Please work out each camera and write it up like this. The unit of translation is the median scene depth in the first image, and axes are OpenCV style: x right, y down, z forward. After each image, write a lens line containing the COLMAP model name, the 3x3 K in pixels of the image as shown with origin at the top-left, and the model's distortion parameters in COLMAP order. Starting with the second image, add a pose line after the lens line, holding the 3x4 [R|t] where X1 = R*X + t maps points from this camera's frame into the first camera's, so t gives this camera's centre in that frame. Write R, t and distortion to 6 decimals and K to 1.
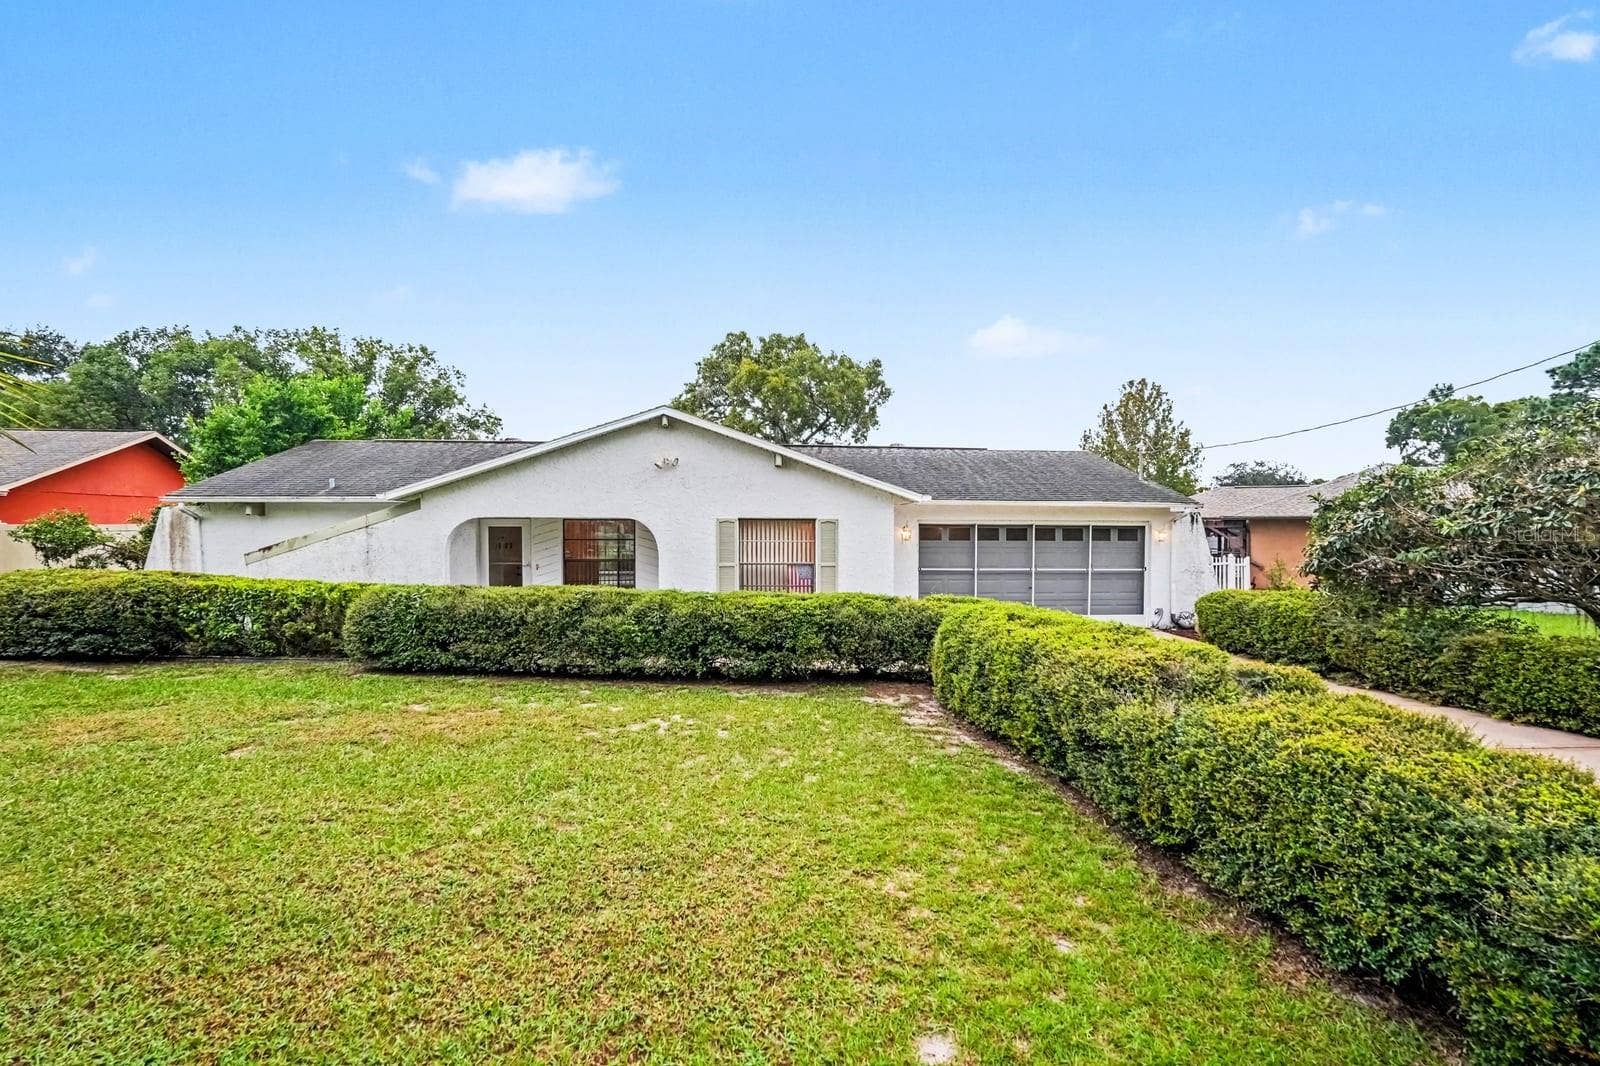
lens RADIAL K [[705.8, 0, 795.3], [0, 705.8, 534.3], [0, 0, 1]] dist [-0.004094, 0.011700]
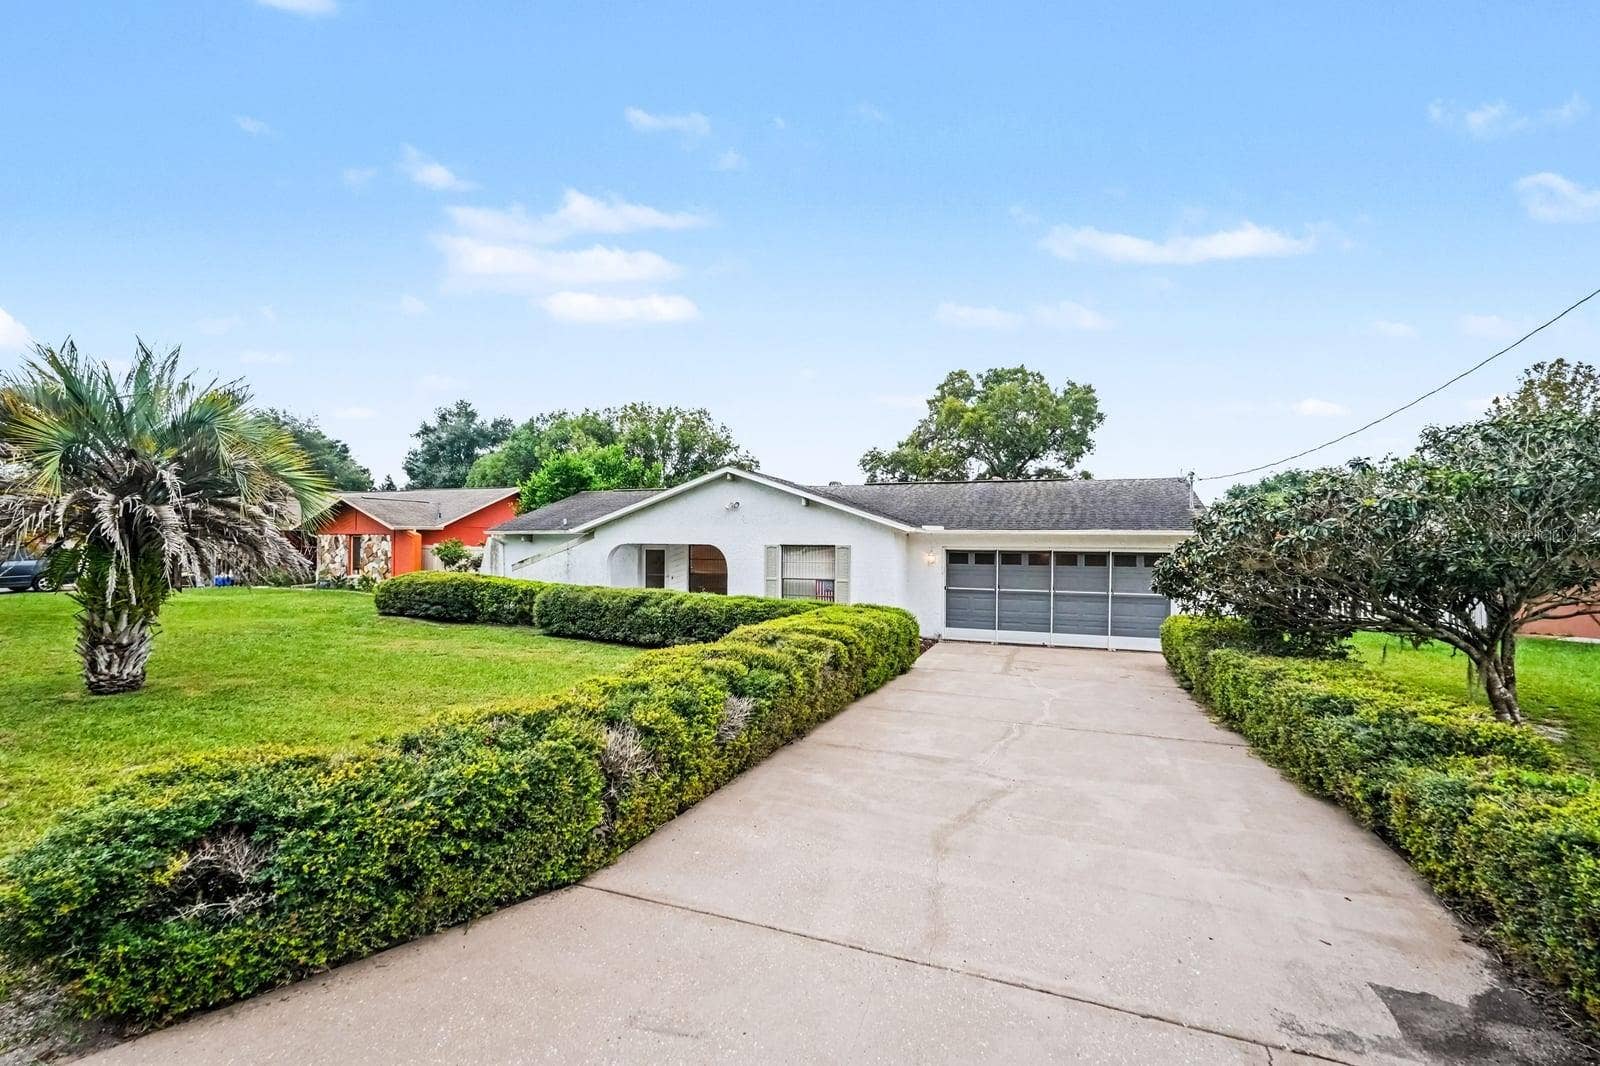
lens RADIAL K [[705.8, 0, 795.3], [0, 705.8, 534.3], [0, 0, 1]] dist [-0.004094, 0.011700]
pose [[0.896492, -0.002712, -0.443051, 0.506088], [-0.012313, 0.999443, -0.031033, -0.000701], [0.442888, 0.033276, 0.895959, -0.188738]]
